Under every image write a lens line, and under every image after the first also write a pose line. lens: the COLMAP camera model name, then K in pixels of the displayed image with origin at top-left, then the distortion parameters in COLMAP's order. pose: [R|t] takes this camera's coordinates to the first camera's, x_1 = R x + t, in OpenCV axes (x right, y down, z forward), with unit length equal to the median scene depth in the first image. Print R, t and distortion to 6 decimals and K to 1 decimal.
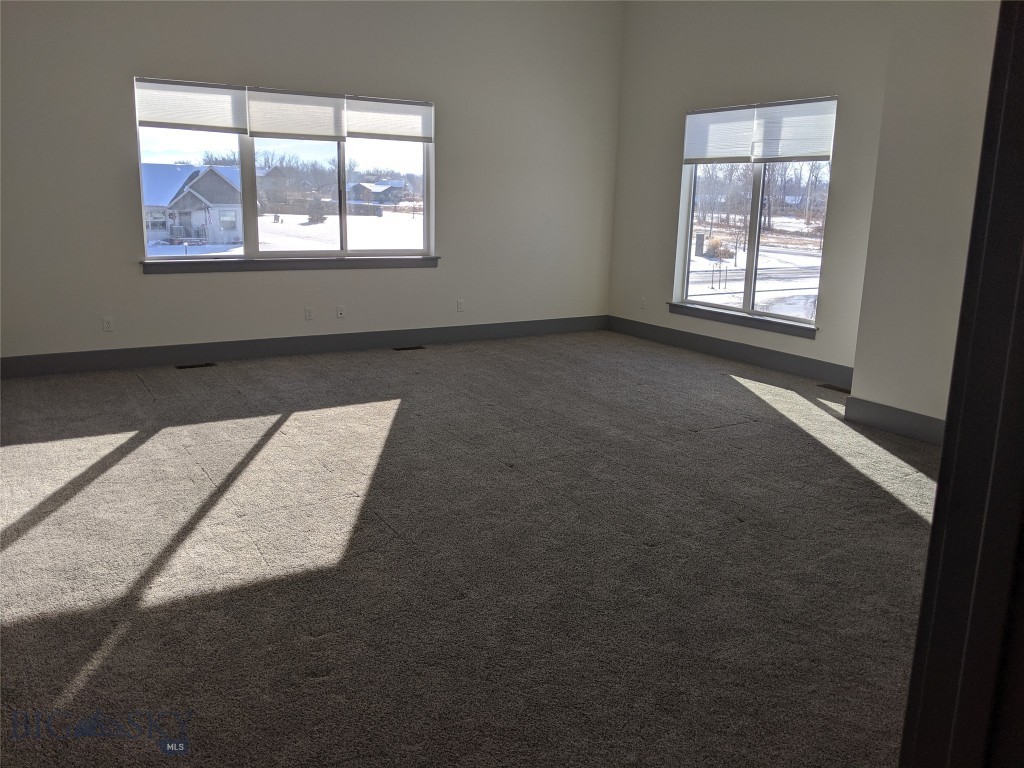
lens RADIAL K [[823.6, 0, 512.0], [0, 823.6, 384.0], [0, 0, 1]] dist [0.085129, -0.194539]
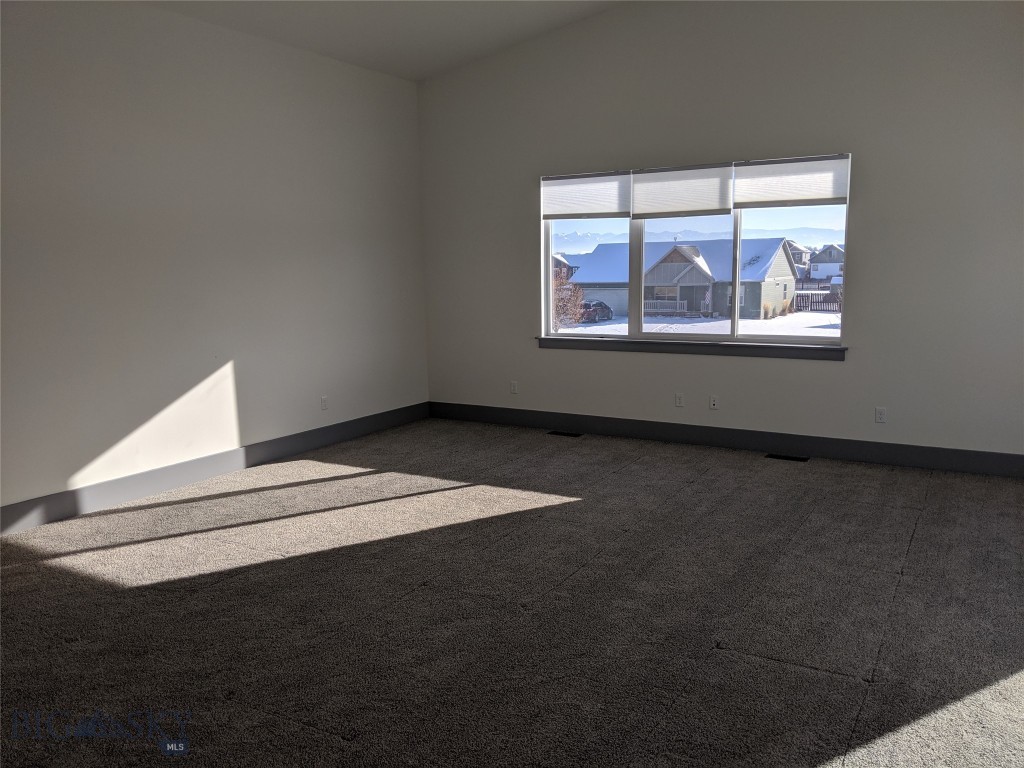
lens RADIAL K [[823.6, 0, 512.0], [0, 823.6, 384.0], [0, 0, 1]] dist [0.085129, -0.194539]
pose [[0.457585, 0.095587, -0.884013, 0.529588], [-0.176587, 0.984171, 0.015012, -0.091210], [0.871454, 0.149236, 0.467222, 0.438768]]
